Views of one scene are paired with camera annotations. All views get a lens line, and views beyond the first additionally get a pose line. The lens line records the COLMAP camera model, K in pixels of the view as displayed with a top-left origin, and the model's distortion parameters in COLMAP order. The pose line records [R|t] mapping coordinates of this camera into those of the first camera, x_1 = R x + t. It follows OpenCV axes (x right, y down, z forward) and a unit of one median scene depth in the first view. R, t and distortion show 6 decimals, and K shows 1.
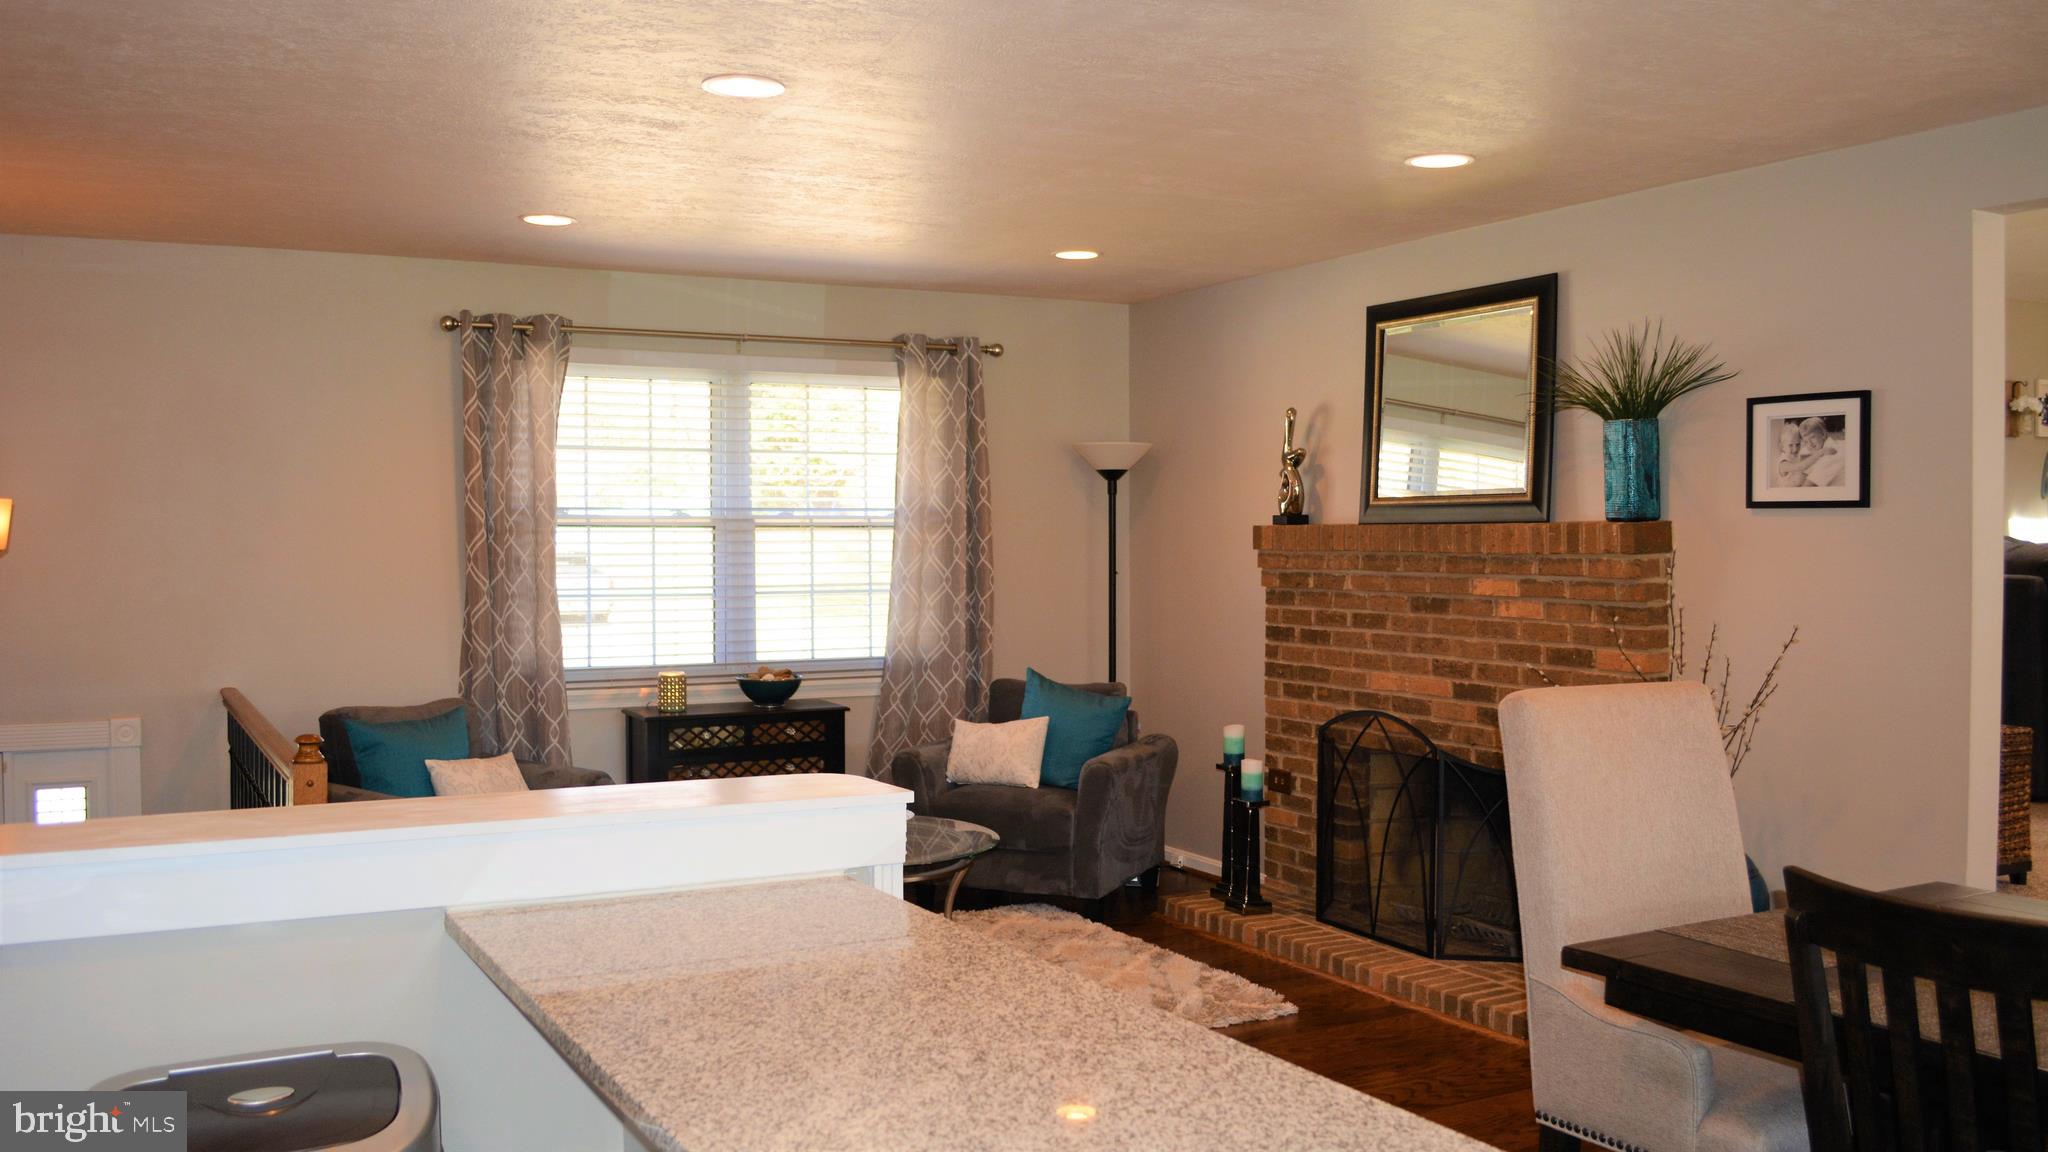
lens RADIAL K [[1739.9, 0, 1067.4], [0, 1739.9, 582.3], [0, 0, 1]] dist [-0.065080, -0.002539]
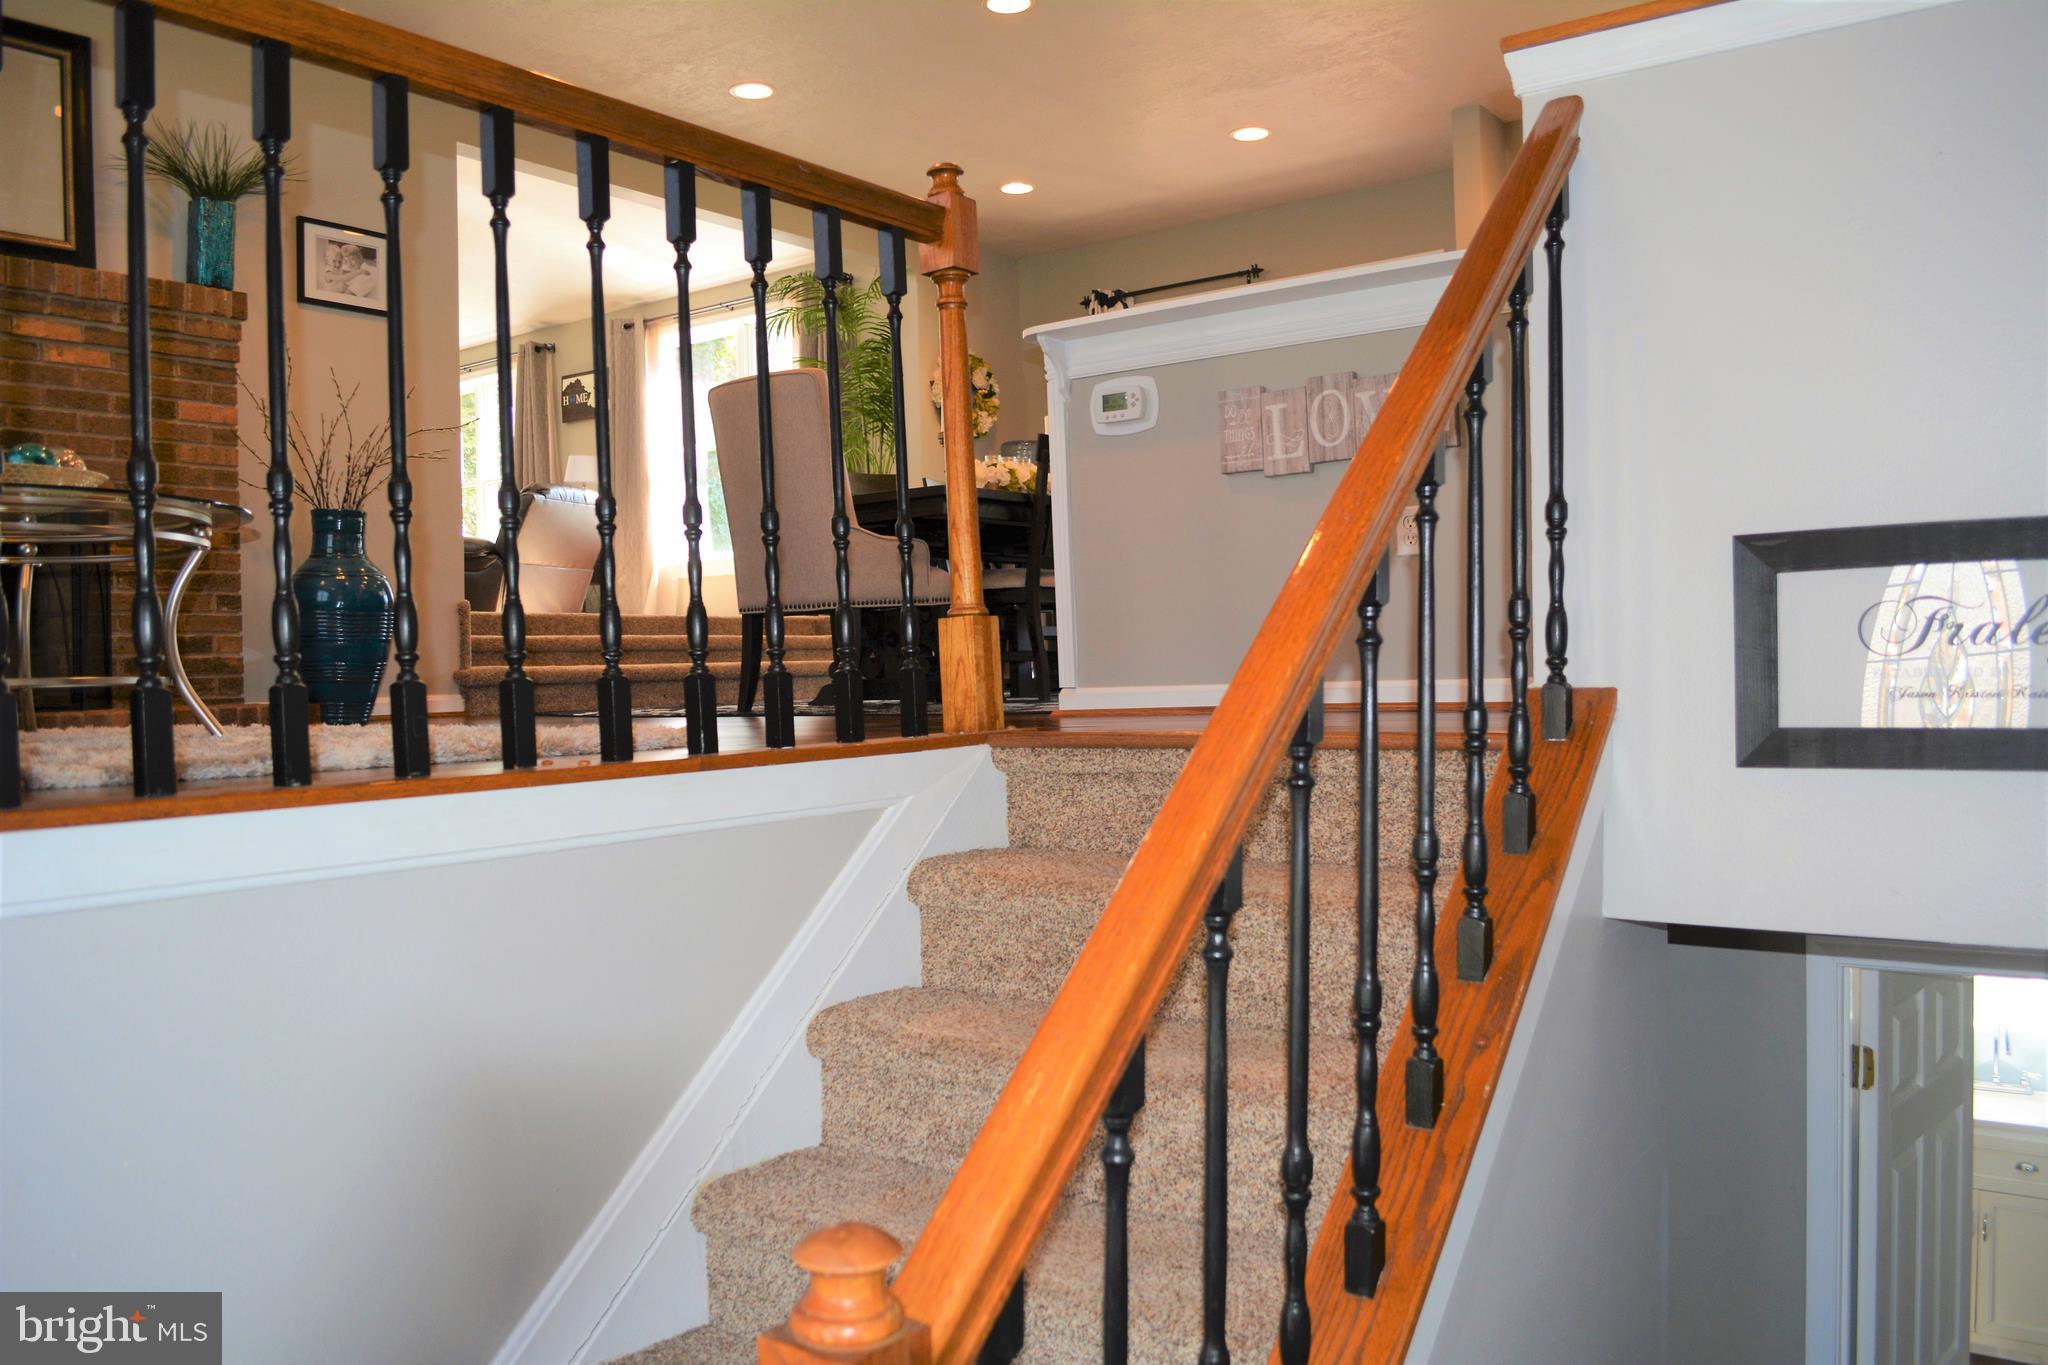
lens RADIAL K [[1613.5, 0, 1024.0], [0, 1613.5, 682.5], [0, 0, 1]] dist [-0.080446, 0.011794]
pose [[-0.395680, 0.006487, 0.918365, -0.679585], [0.055213, 0.998334, 0.016737, 0.190200], [-0.916727, 0.057328, -0.395379, 0.759176]]
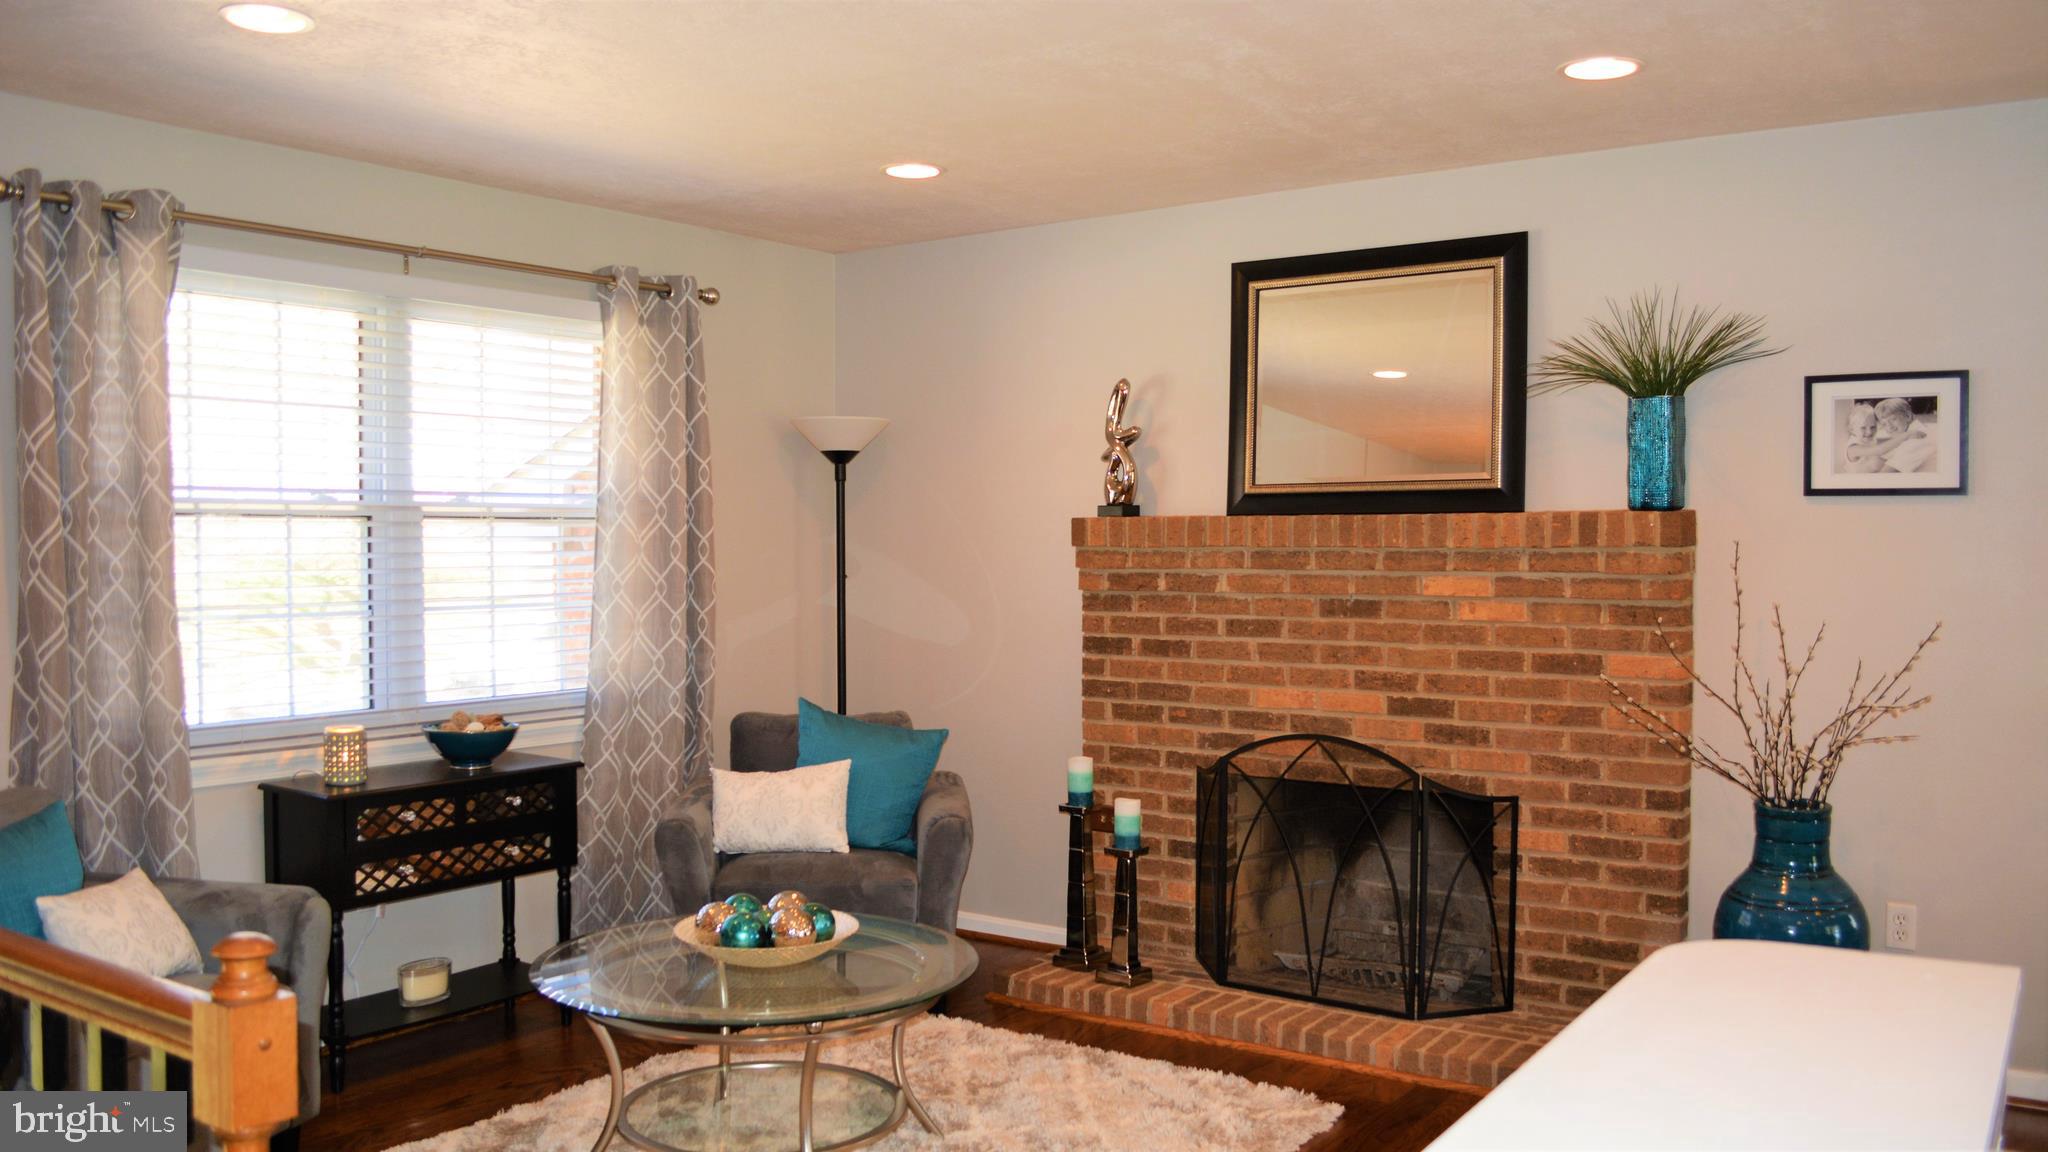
lens RADIAL K [[1618.4, 0, 1032.3], [0, 1618.4, 577.8], [0, 0, 1]] dist [-0.081946, 0.012660]
pose [[0.899003, -0.011216, 0.437798, -0.267140], [0.013396, 0.999908, -0.001891, -0.002513], [-0.437737, 0.007565, 0.899071, 0.322121]]
